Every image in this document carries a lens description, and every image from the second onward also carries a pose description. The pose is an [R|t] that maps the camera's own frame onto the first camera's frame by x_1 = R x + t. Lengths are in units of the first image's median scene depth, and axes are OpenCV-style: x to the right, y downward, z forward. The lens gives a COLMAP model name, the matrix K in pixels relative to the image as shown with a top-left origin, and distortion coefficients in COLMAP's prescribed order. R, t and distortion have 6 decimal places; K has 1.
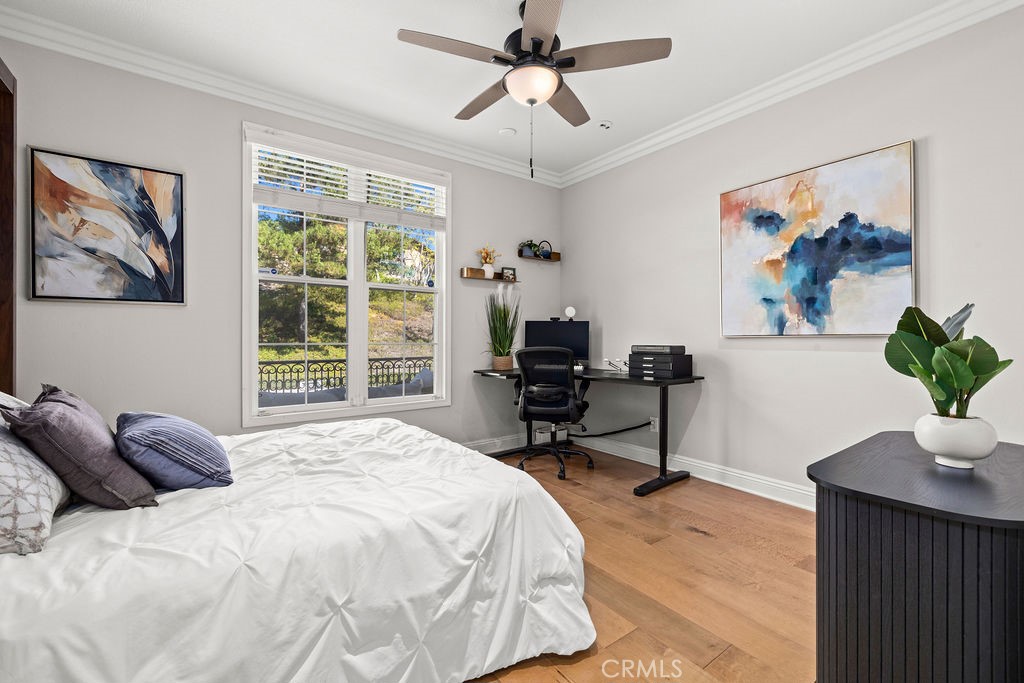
lens RADIAL K [[430.4, 0, 513.7], [0, 430.4, 338.4], [0, 0, 1]] dist [-0.010978, 0.001415]
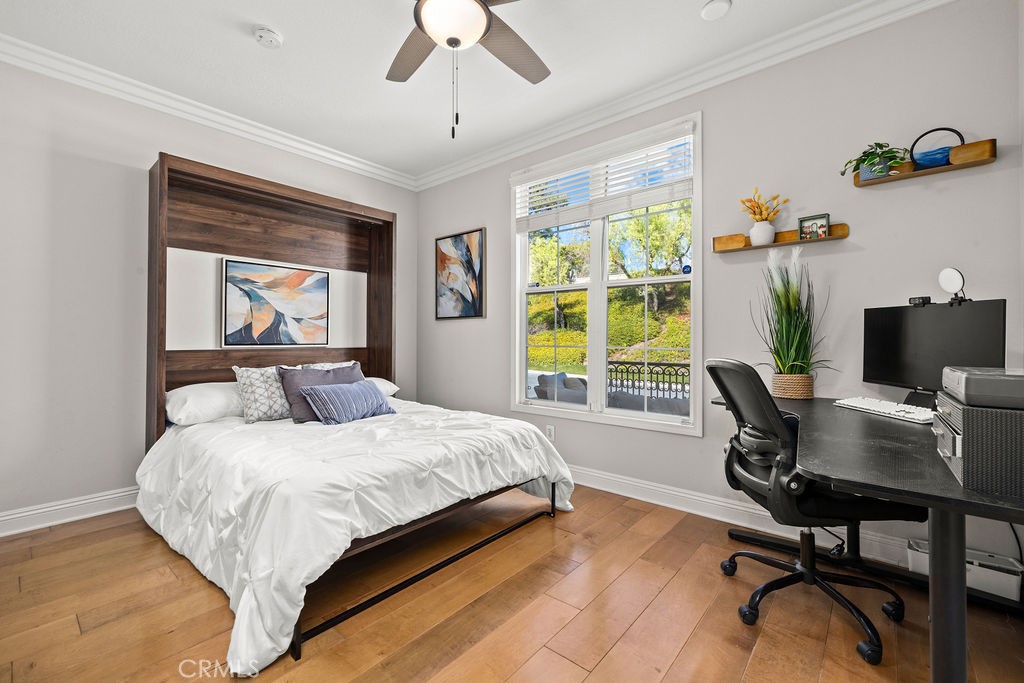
lens RADIAL K [[430.4, 0, 507.6], [0, 430.4, 332.3], [0, 0, 1]] dist [-0.010978, 0.001415]
pose [[0.223601, -0.013665, -0.974585, 0.724212], [-0.000743, 0.999899, -0.014191, -0.008907], [0.974680, 0.003897, 0.223568, 0.811019]]
